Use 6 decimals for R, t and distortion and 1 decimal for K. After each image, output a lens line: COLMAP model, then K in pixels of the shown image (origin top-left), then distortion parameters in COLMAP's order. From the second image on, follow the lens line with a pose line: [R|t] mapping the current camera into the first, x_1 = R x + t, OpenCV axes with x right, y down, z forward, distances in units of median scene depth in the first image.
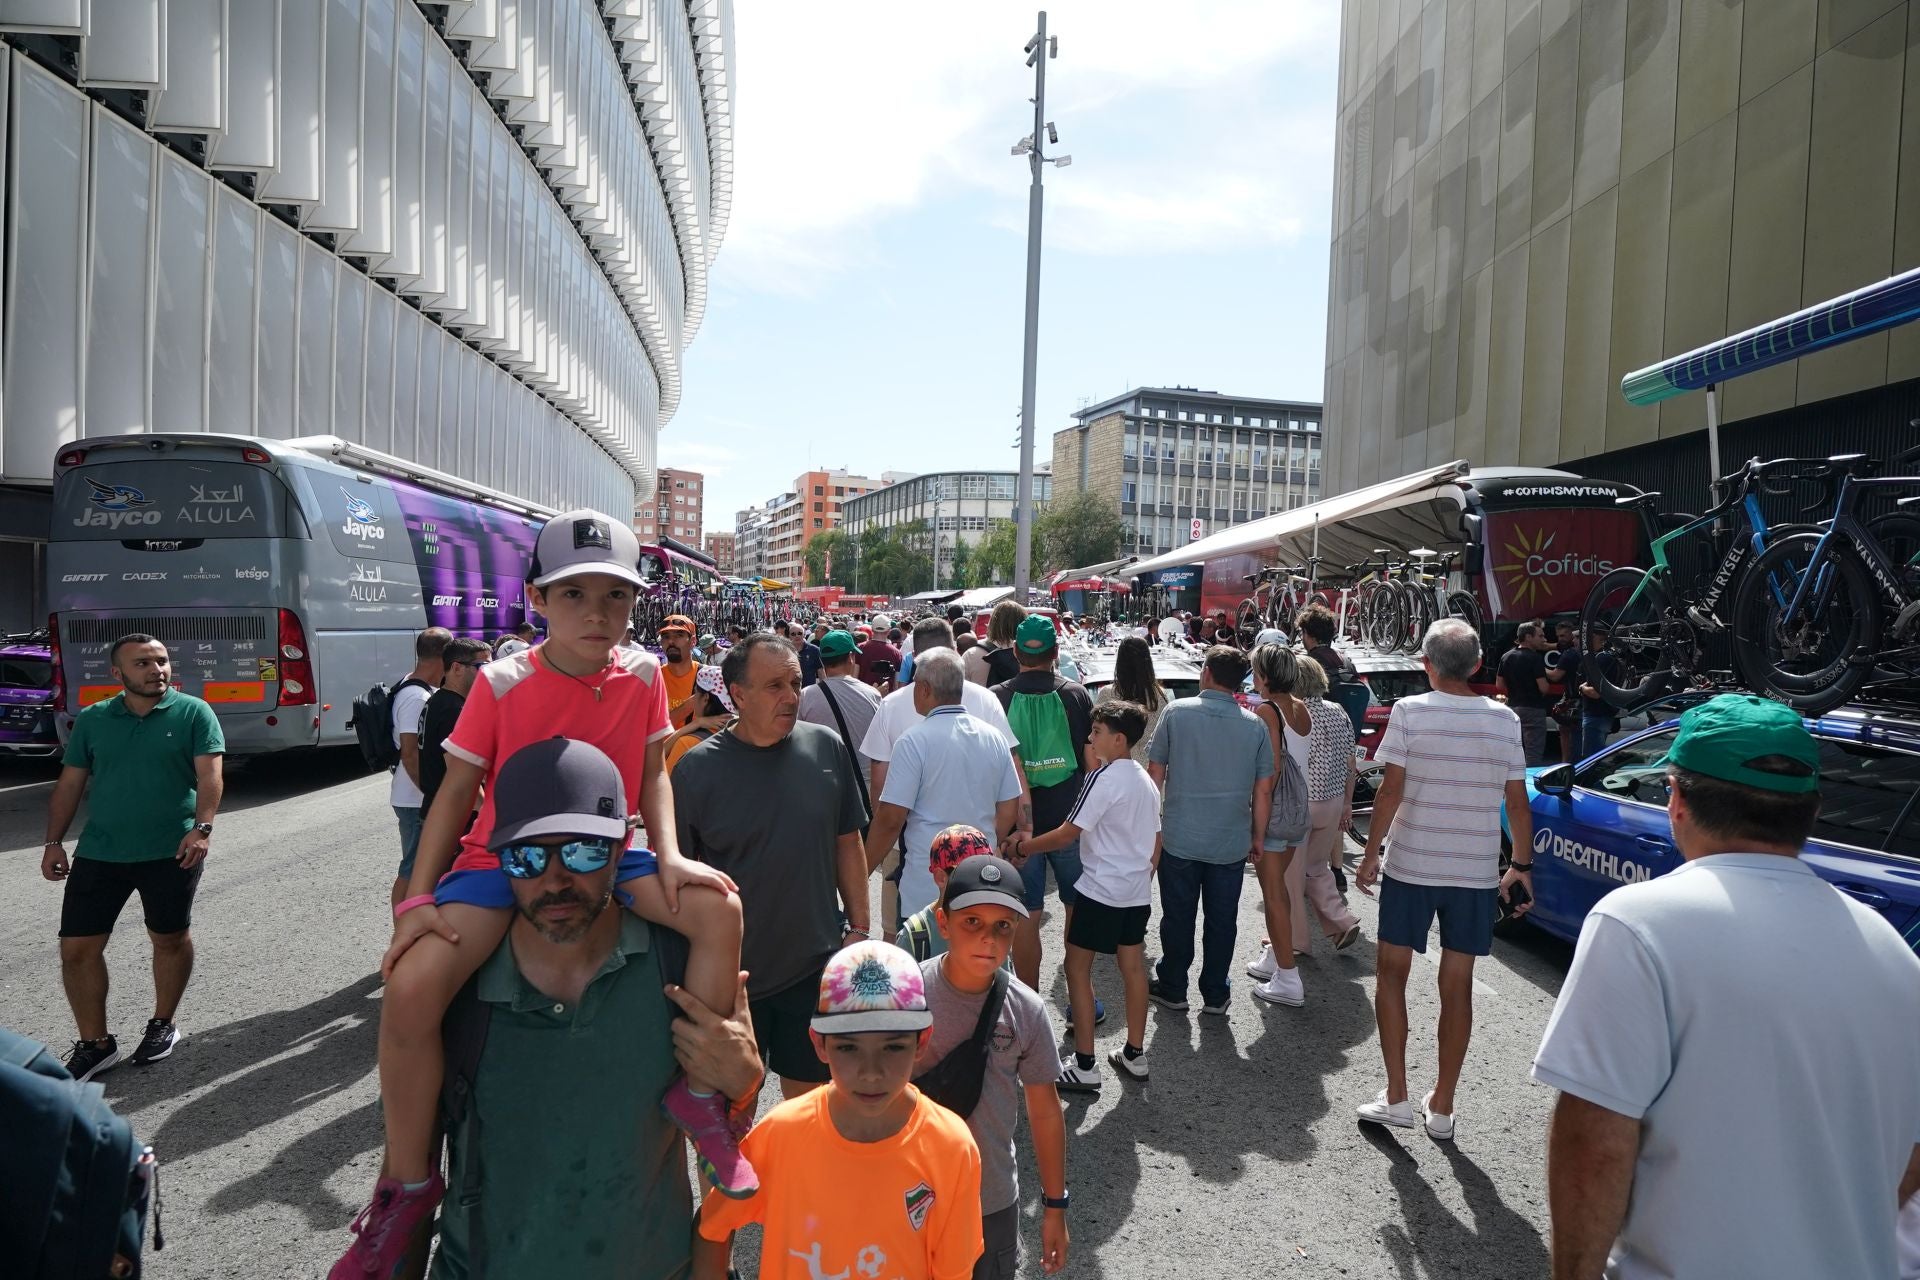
lens RADIAL K [[1032.5, 0, 951.3], [0, 1032.5, 649.2], [0, 0, 1]] dist [0.001012, 0.000904]
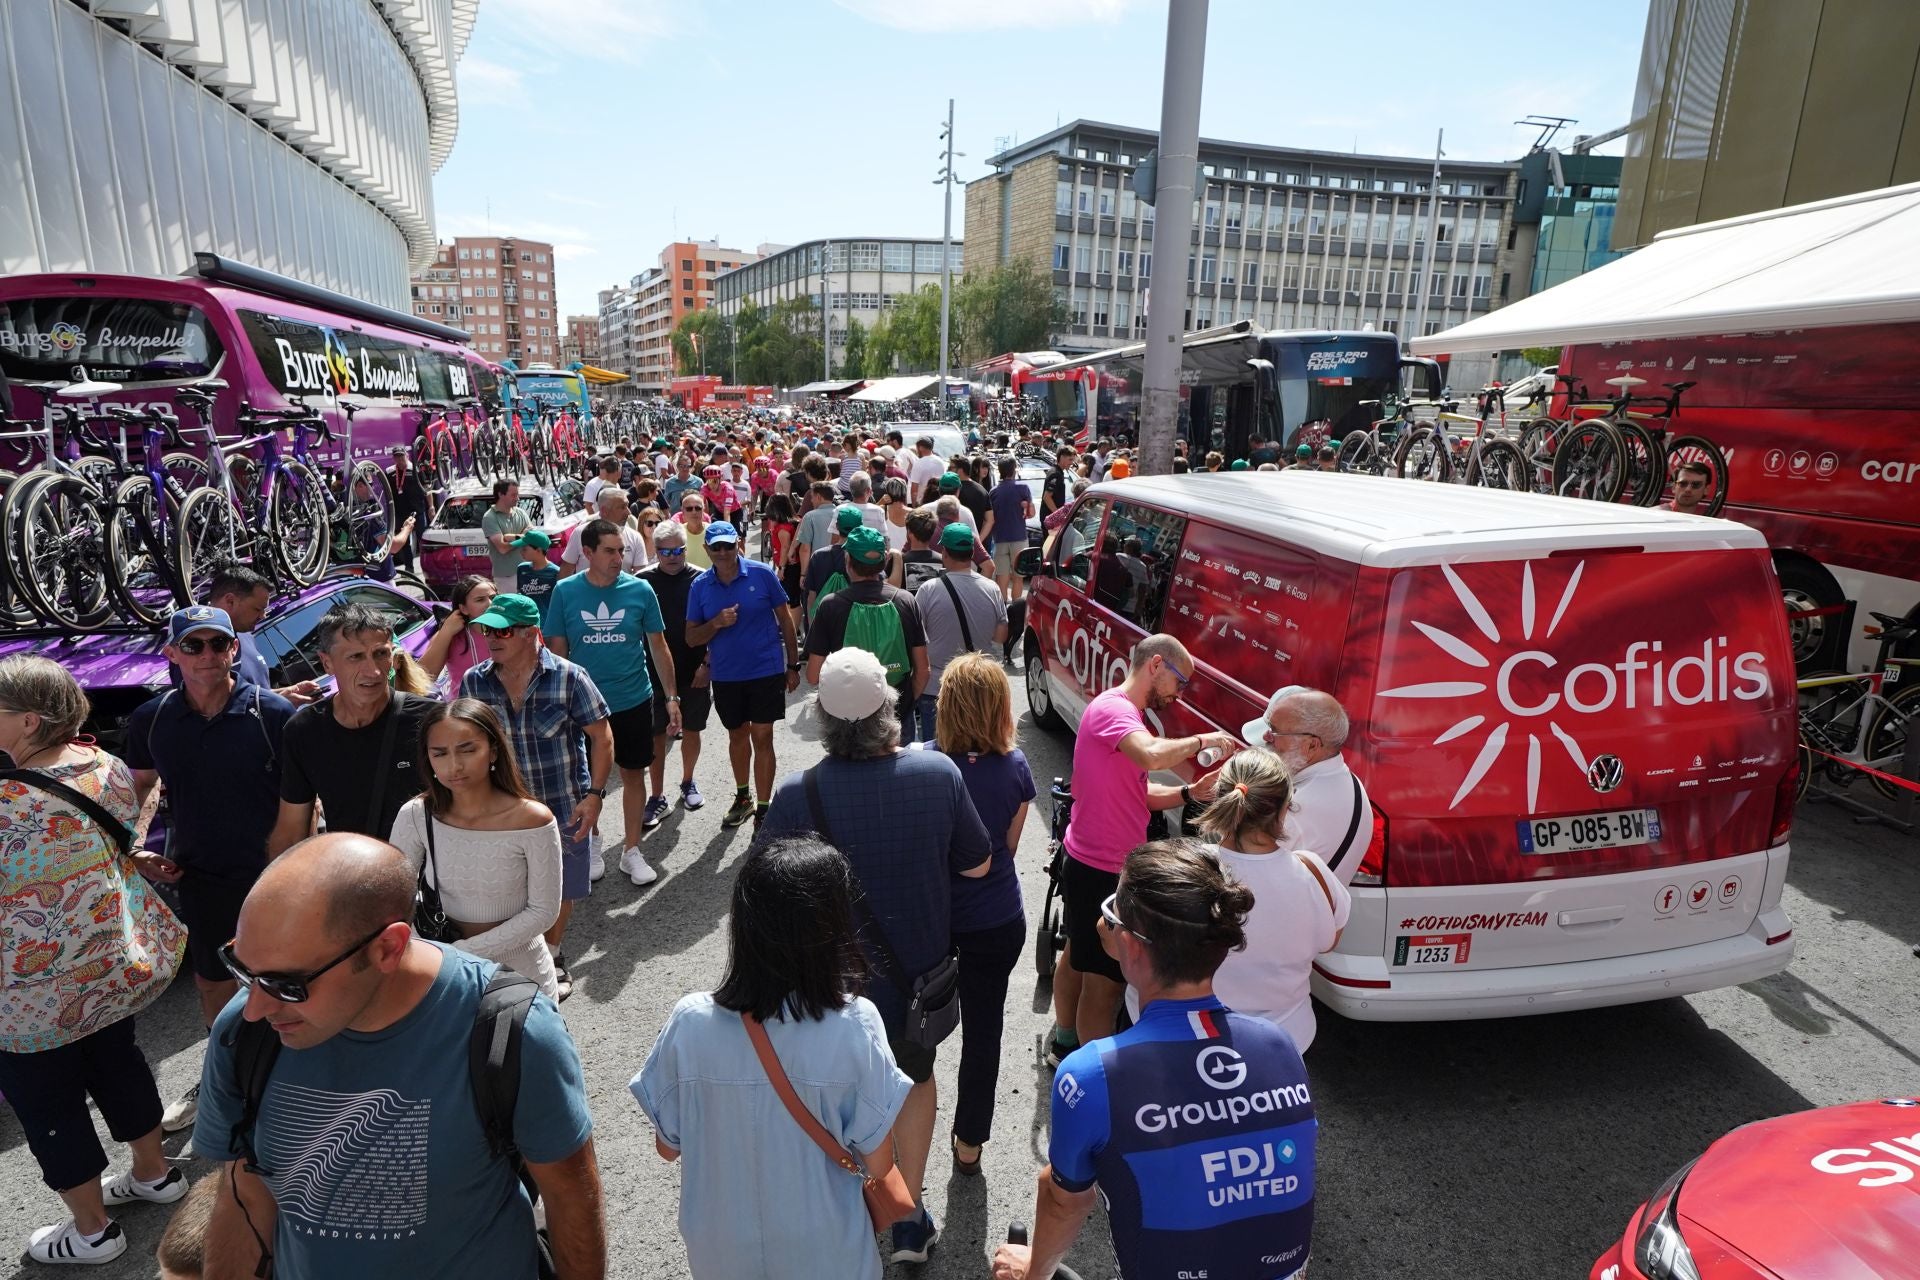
lens RADIAL K [[1007.3, 0, 949.6], [0, 1007.3, 647.7], [0, 0, 1]] dist [0.000433, -0.000319]
pose [[0.993979, -0.032369, 0.104677, -0.007398], [0.010490, 0.979091, 0.203151, -0.006689], [-0.109064, -0.200830, 0.973536, 0.101176]]
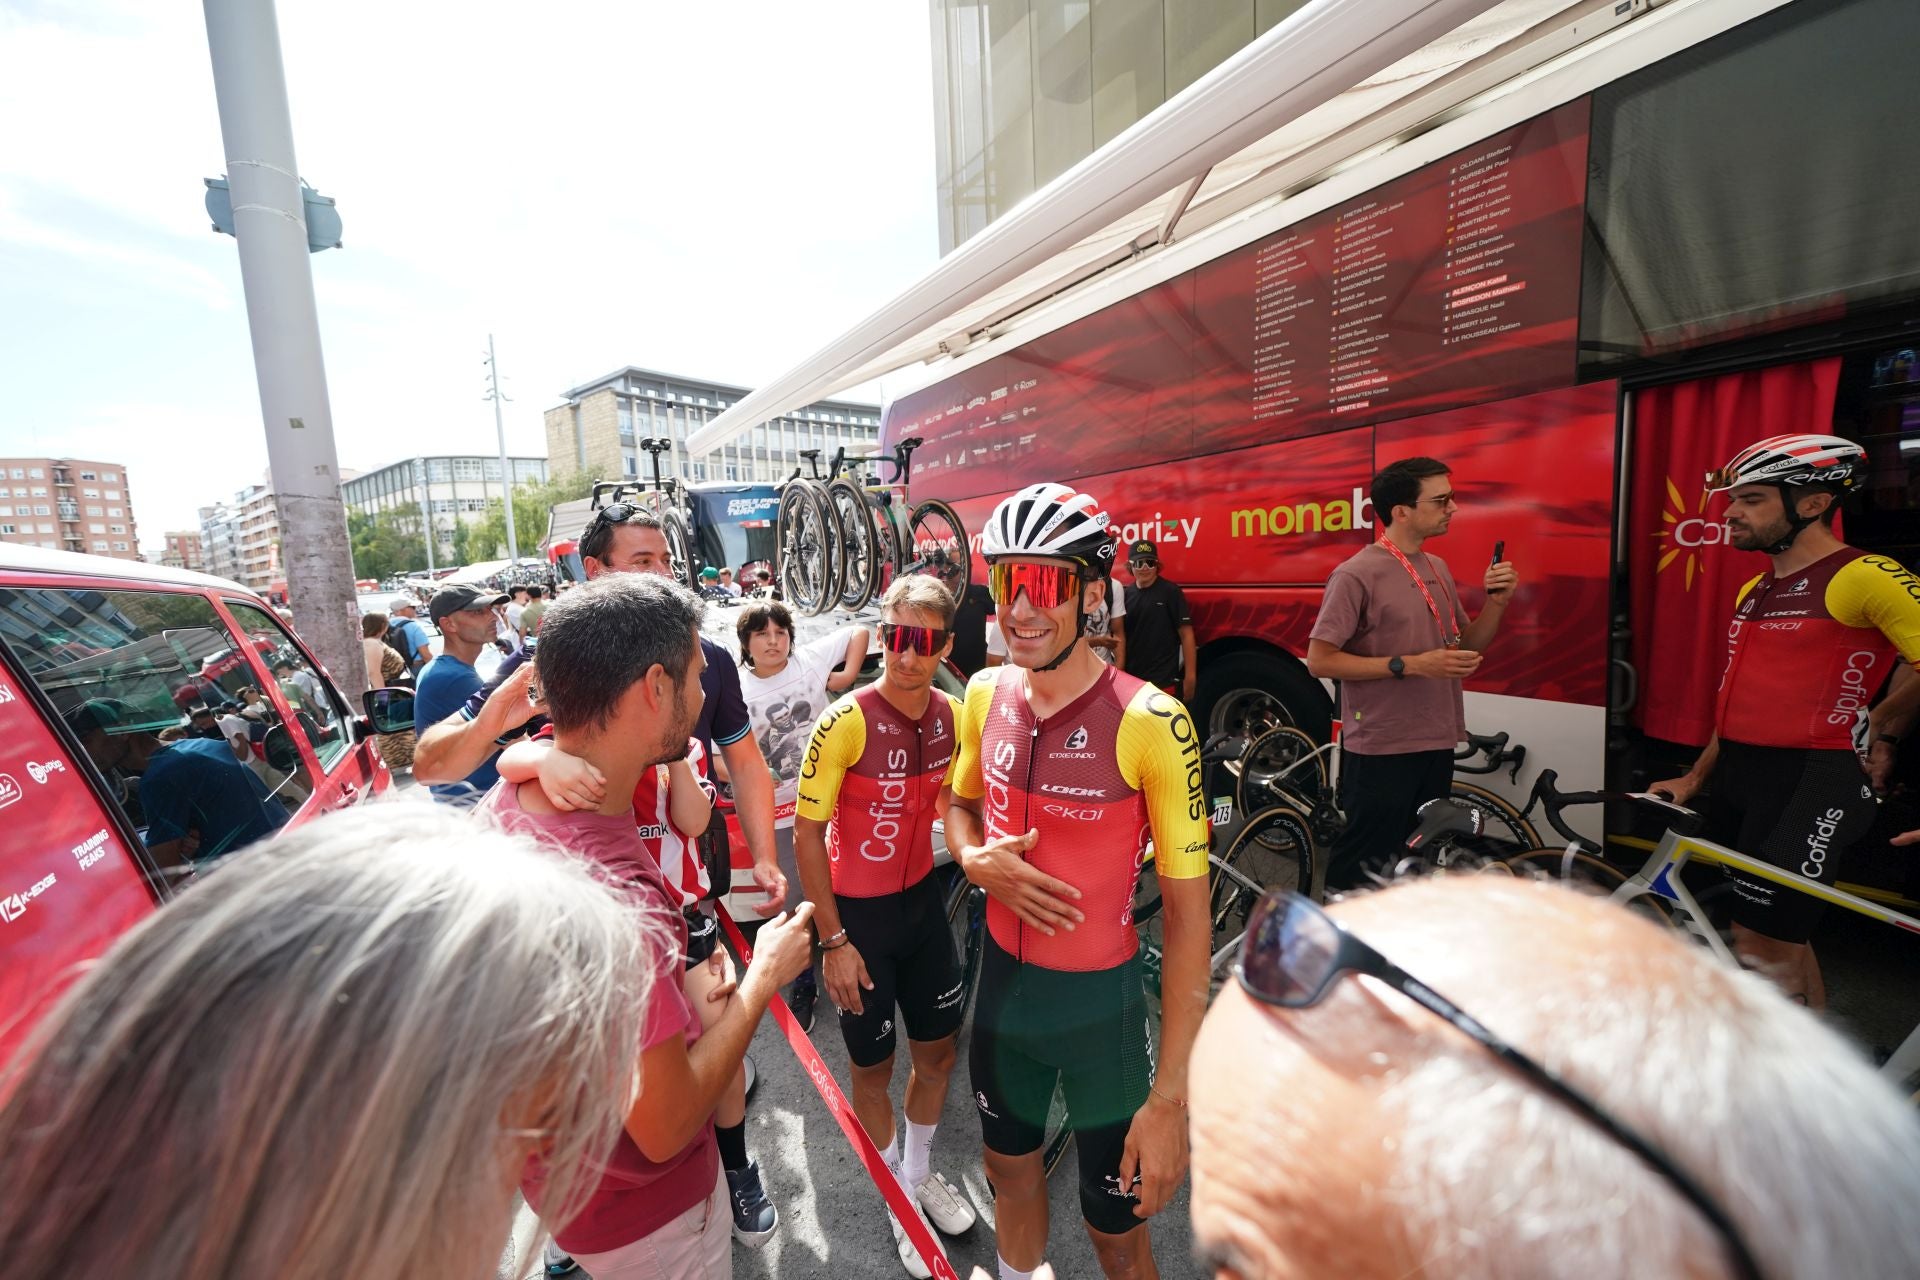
lens RADIAL K [[709.5, 0, 951.7], [0, 709.5, 643.5], [0, 0, 1]] dist [-0.001562, -0.000039]
pose [[0.830201, -0.130684, 0.541931, 0.016444], [0.094367, 0.991050, 0.094423, -0.003793], [-0.549420, -0.027250, 0.835102, 0.121093]]
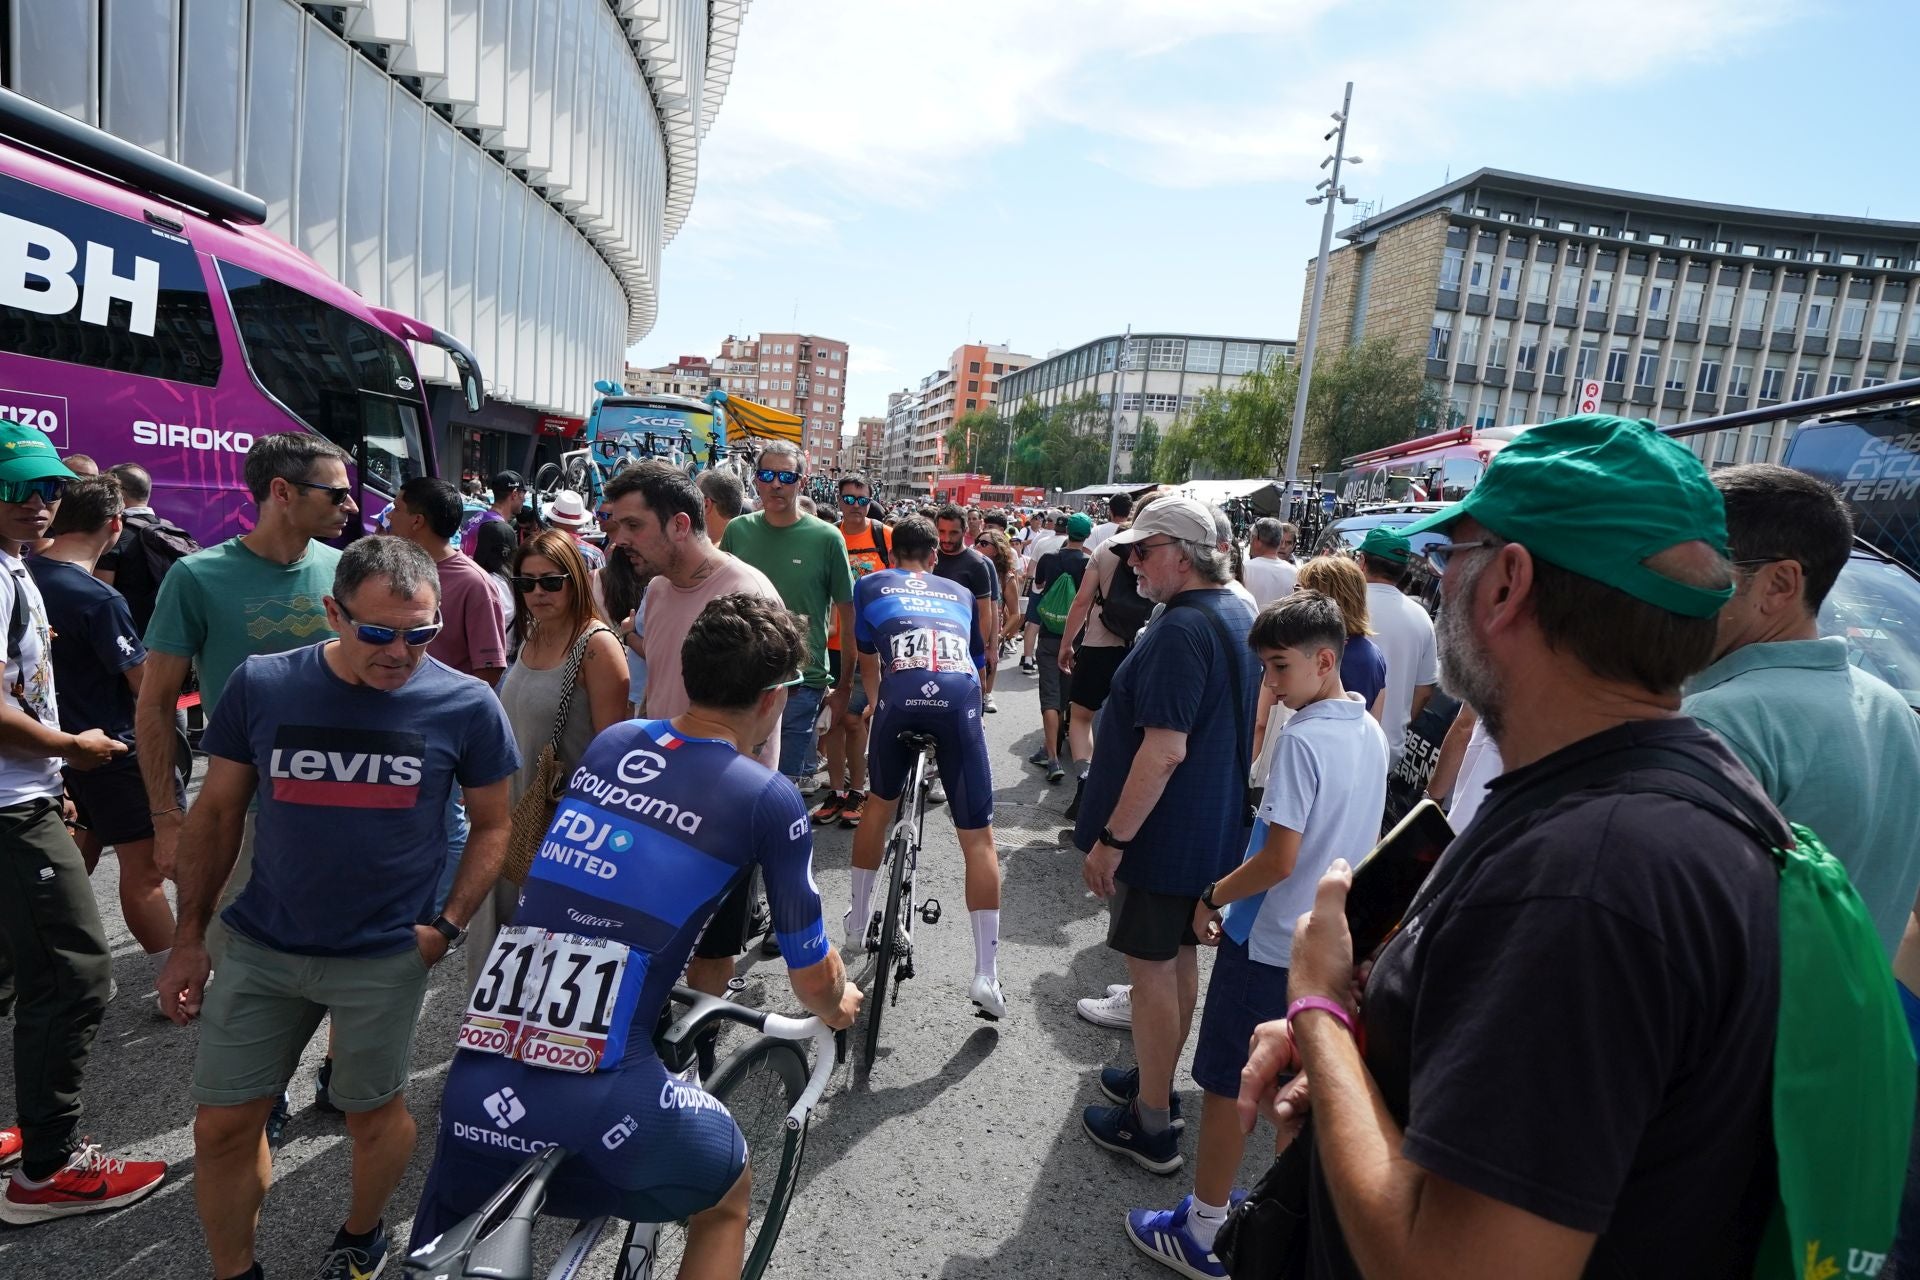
lens RADIAL K [[1032.5, 0, 951.3], [0, 1032.5, 649.2], [0, 0, 1]] dist [0.001012, 0.000904]
pose [[0.986811, 0.084174, -0.138269, -0.011894], [-0.070511, 0.992394, 0.100909, -0.006084], [0.145711, -0.089828, 0.985241, 0.201456]]
